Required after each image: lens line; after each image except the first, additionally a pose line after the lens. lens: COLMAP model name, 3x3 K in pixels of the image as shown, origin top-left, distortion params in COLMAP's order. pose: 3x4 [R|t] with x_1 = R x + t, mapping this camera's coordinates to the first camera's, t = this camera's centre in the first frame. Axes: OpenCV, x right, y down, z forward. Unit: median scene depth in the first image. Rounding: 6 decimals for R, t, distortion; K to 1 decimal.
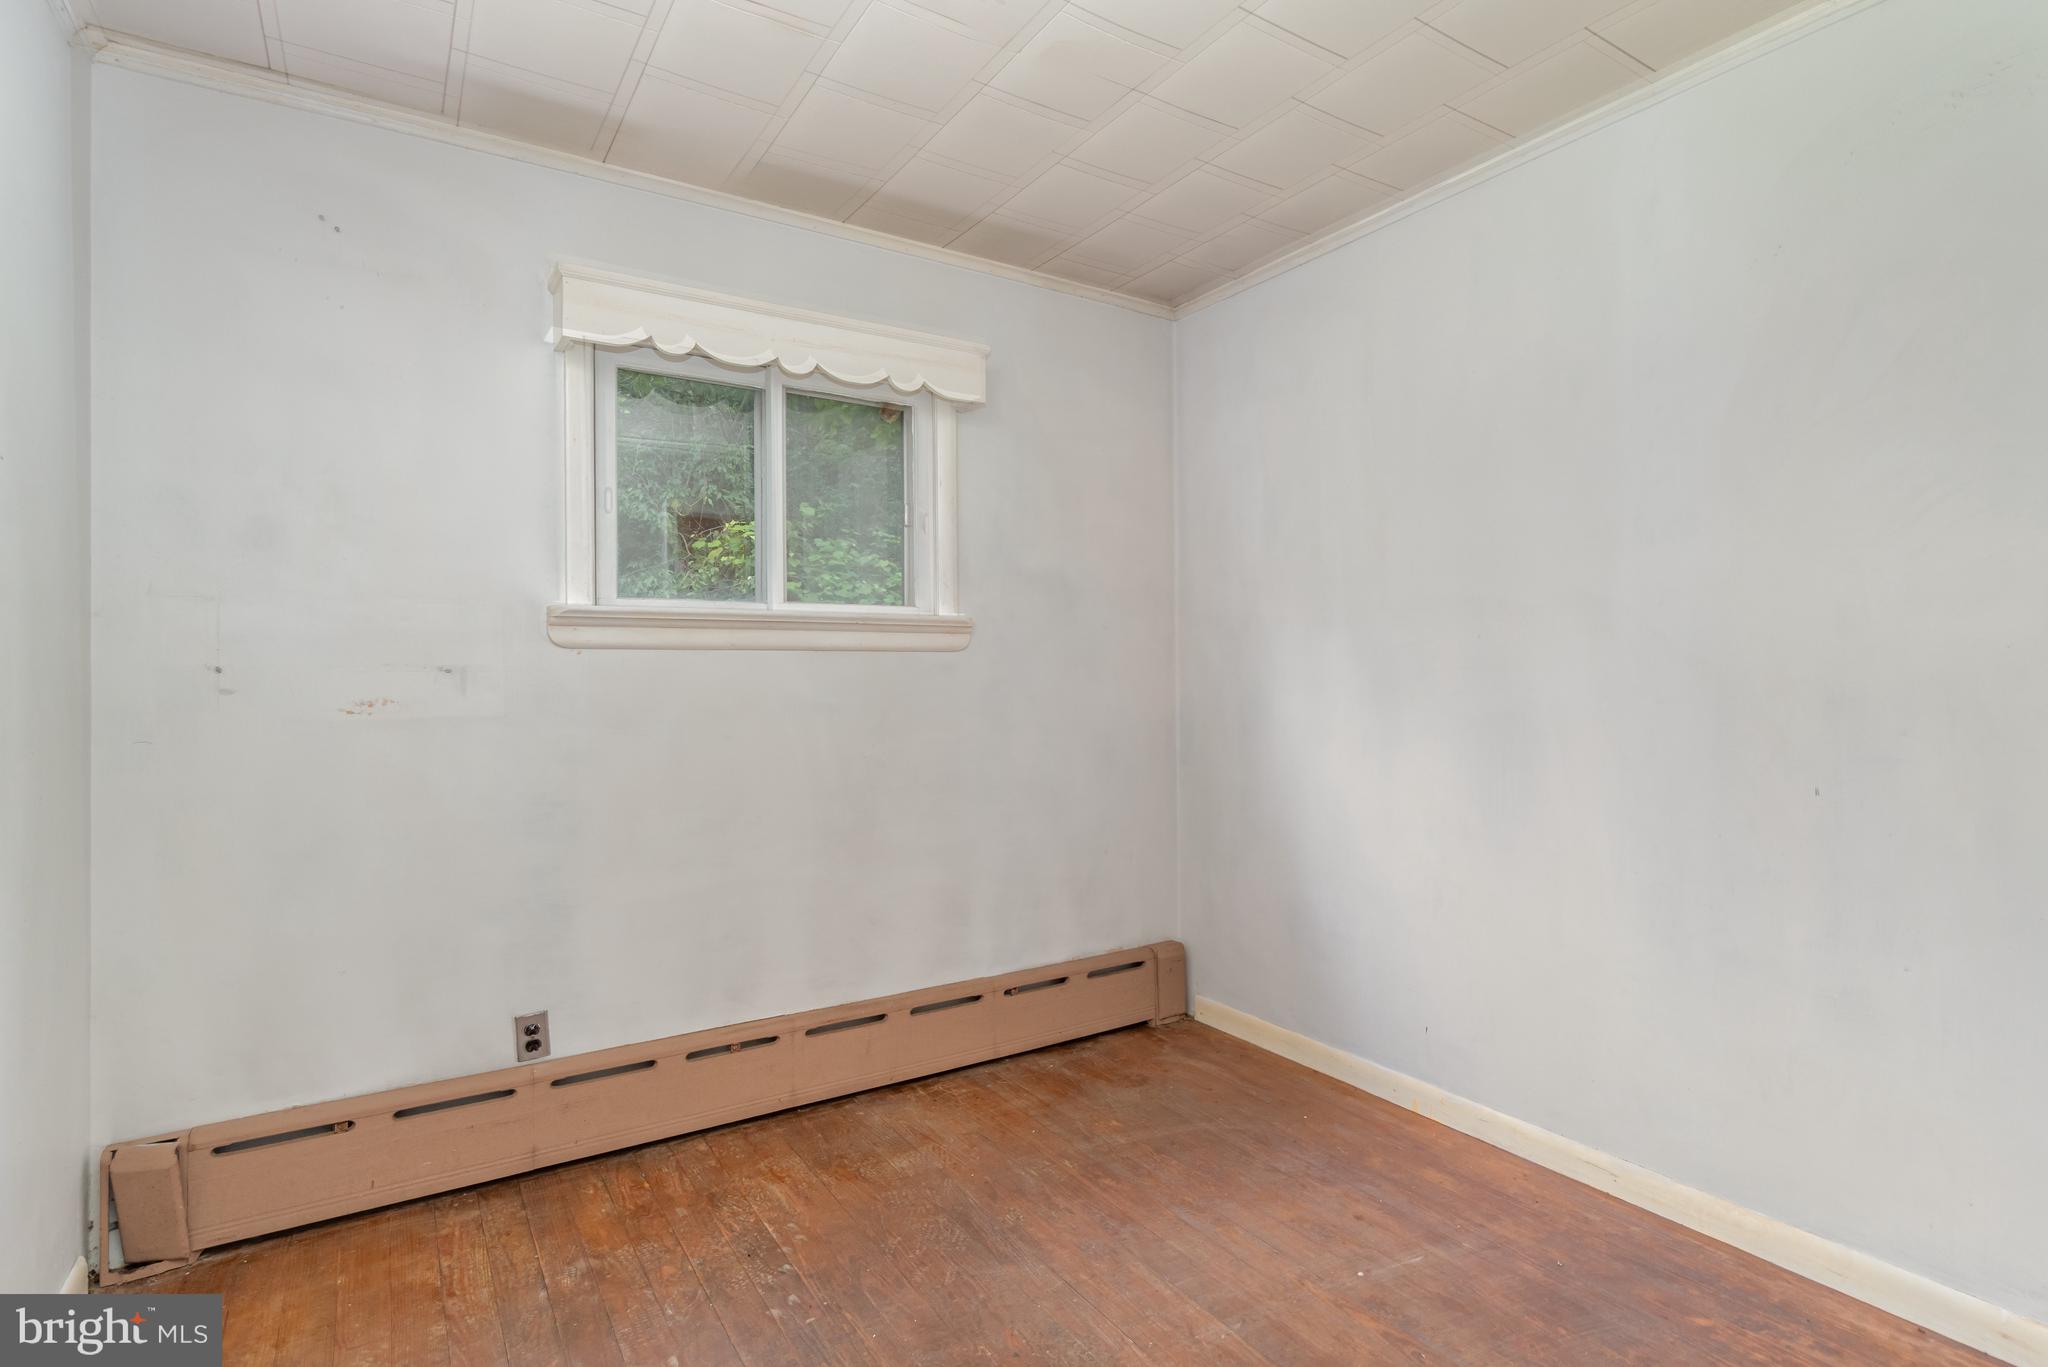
lens RADIAL K [[991.7, 0, 1011.3], [0, 991.7, 670.8], [0, 0, 1]] dist [-0.001345, -0.000809]
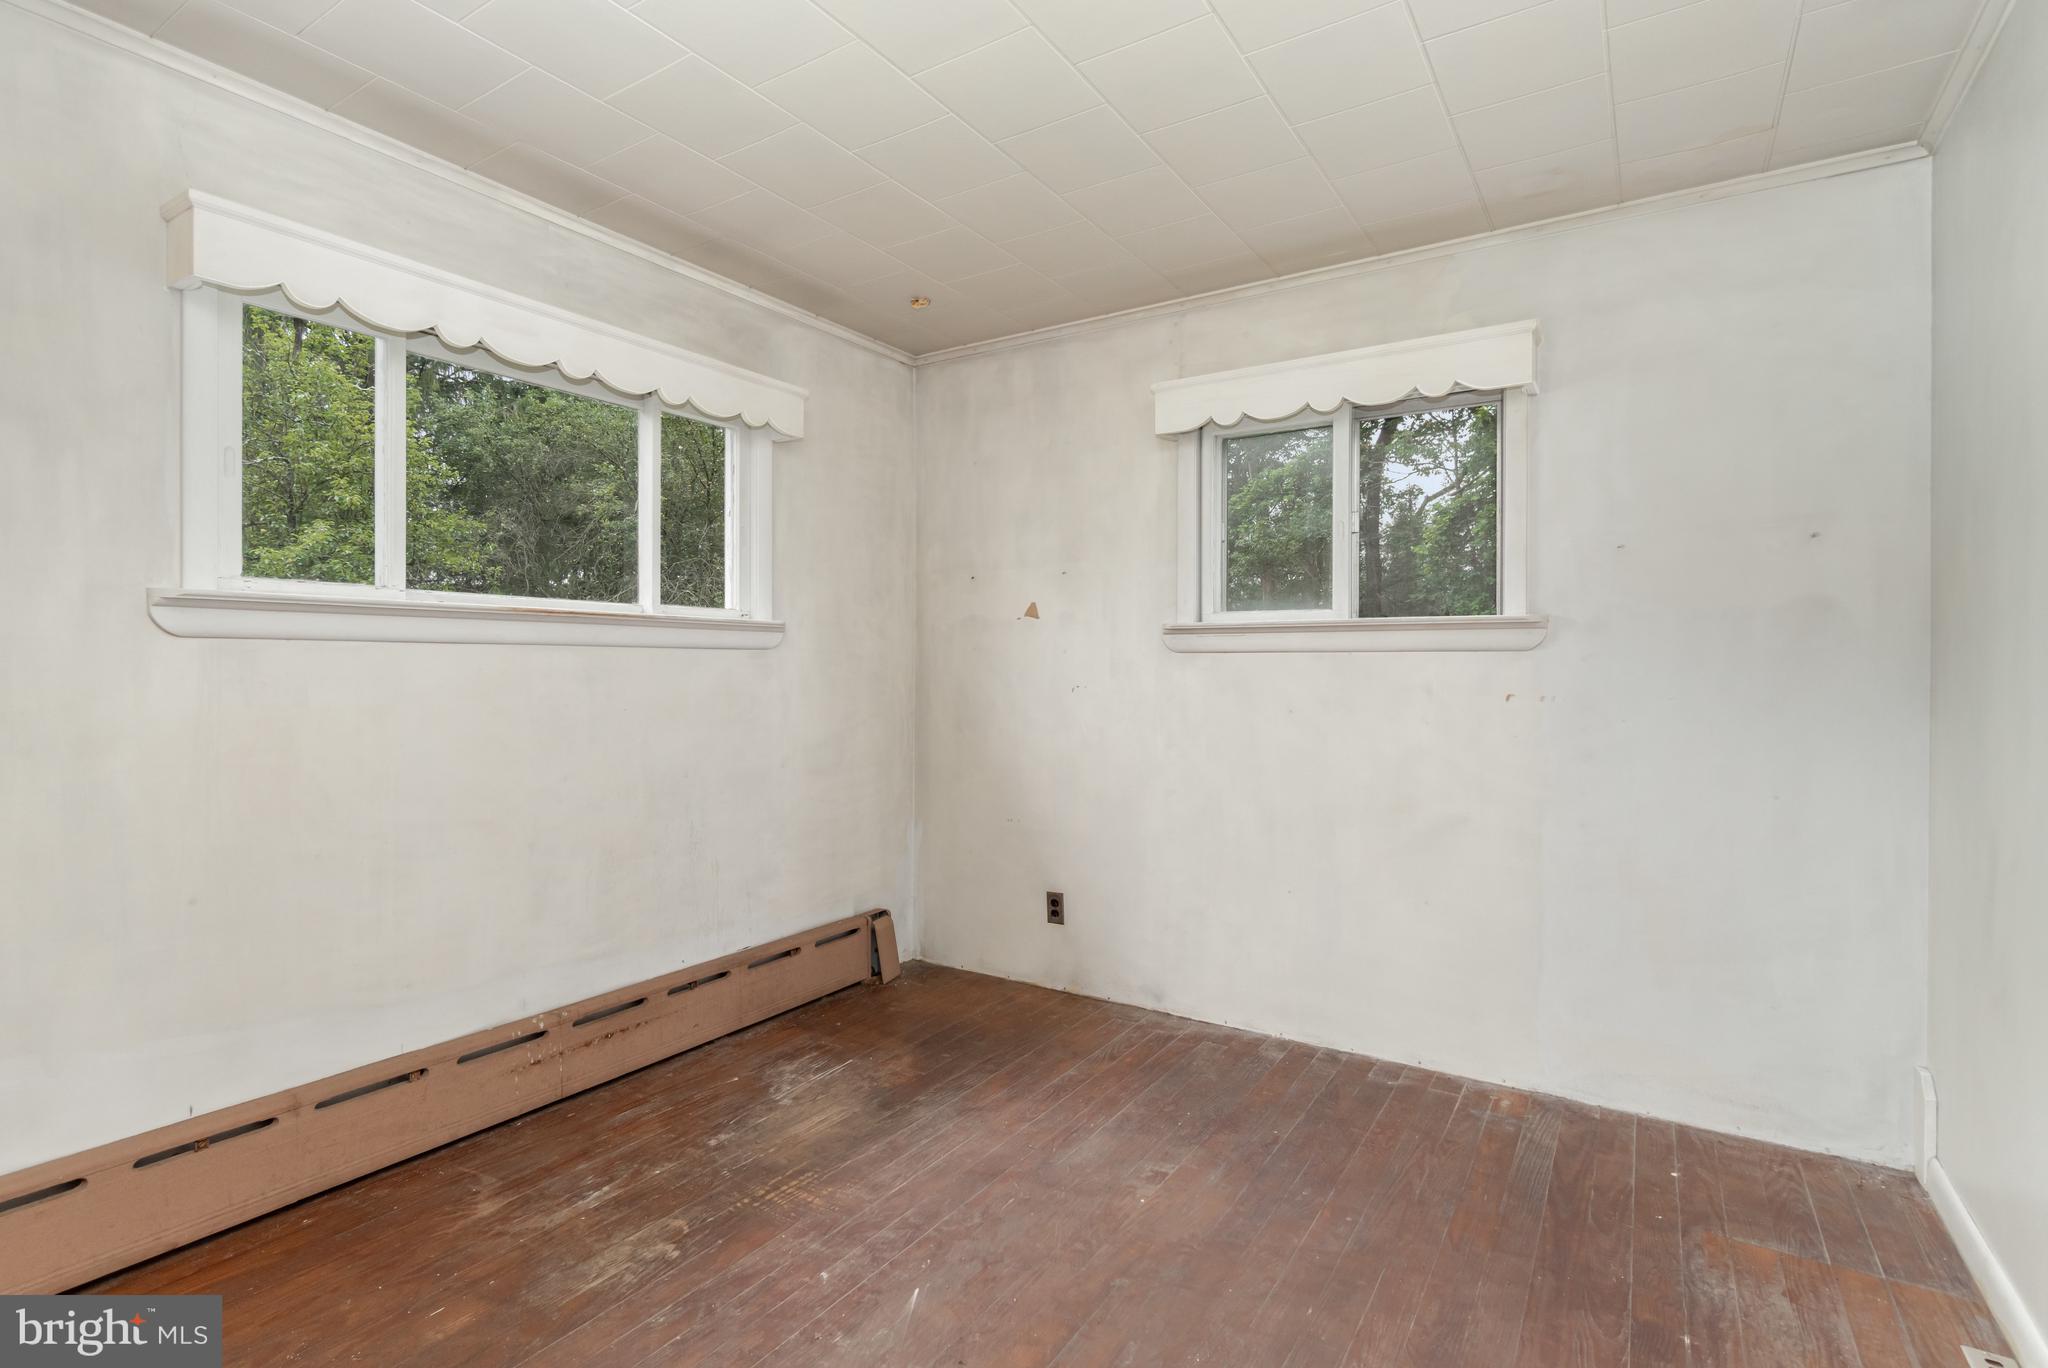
lens RADIAL K [[1072.4, 0, 1028.0], [0, 1072.4, 642.5], [0, 0, 1]] dist [-0.003019, -0.001769]
pose [[0.880895, 0.019873, 0.472894, -0.329996], [-0.007504, 0.999579, -0.028028, 0.002482], [-0.473252, 0.021141, 0.880673, -0.198395]]
